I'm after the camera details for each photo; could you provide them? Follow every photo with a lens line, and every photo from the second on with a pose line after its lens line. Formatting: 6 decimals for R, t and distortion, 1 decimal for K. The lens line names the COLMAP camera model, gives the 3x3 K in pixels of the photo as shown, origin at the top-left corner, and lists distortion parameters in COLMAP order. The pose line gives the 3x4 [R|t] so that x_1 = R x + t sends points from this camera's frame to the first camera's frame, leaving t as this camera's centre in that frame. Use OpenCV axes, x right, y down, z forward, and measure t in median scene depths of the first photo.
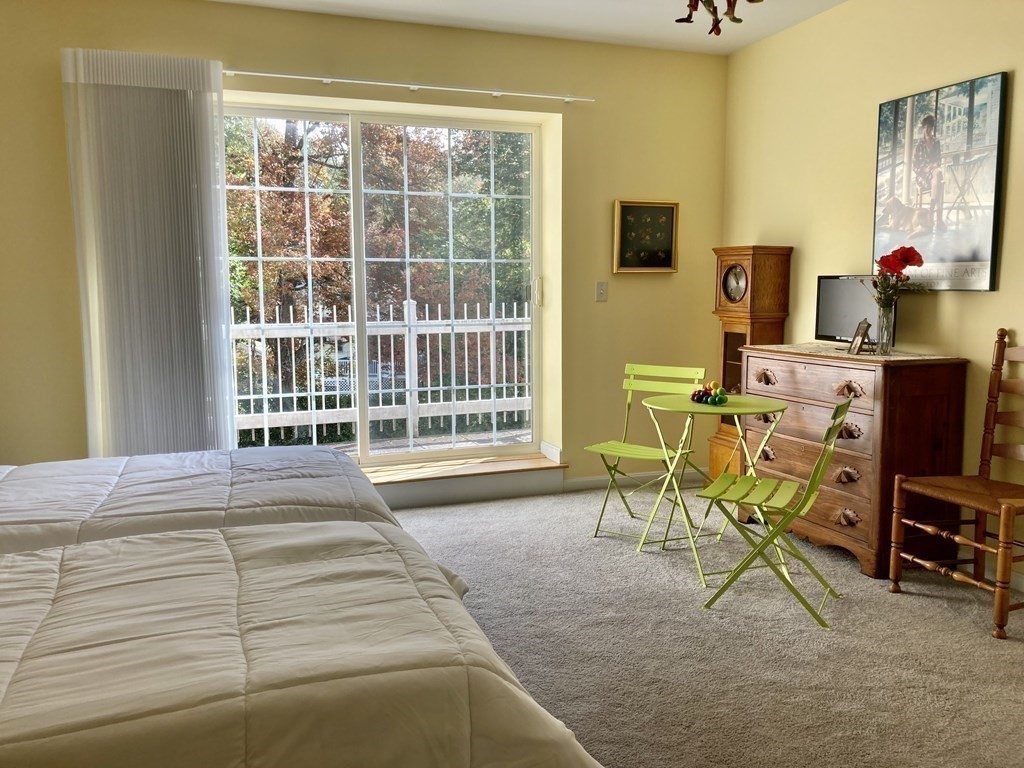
lens RADIAL K [[842.6, 0, 506.2], [0, 842.6, 382.9], [0, 0, 1]] dist [0.031879, -0.031432]
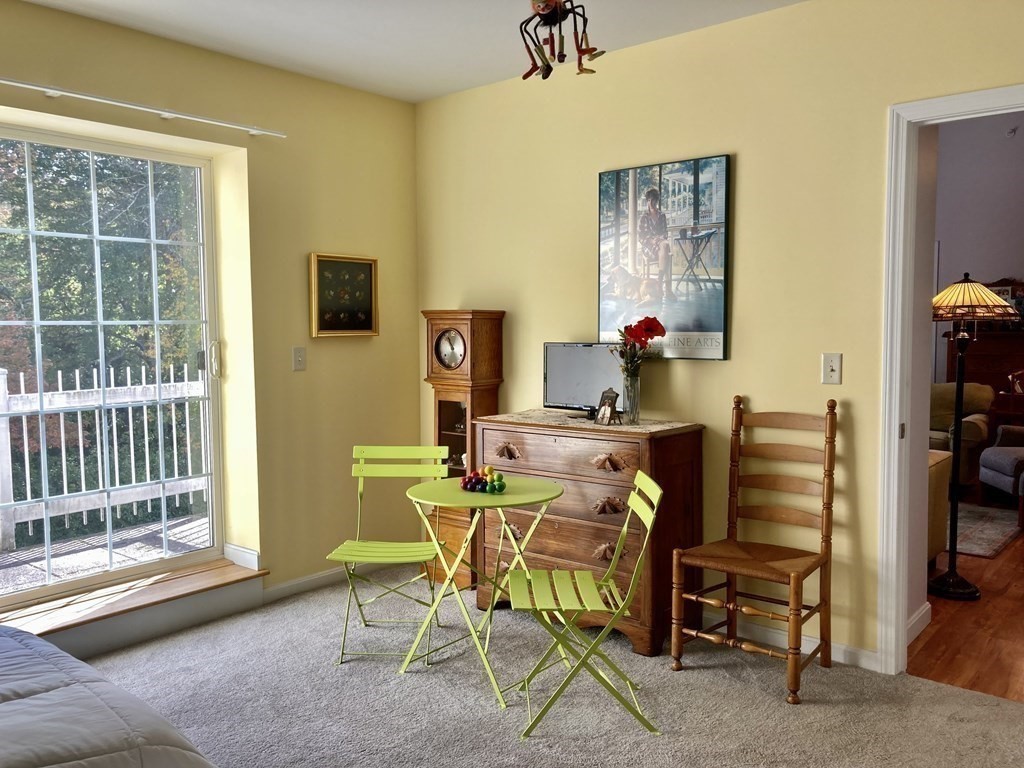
lens RADIAL K [[842.6, 0, 514.2], [0, 842.6, 390.4], [0, 0, 1]] dist [0.031879, -0.031432]
pose [[0.866357, -0.036625, 0.498080, -0.159702], [0.058871, 0.997844, -0.029026, -0.051176], [-0.495943, 0.054469, 0.866645, 0.206422]]
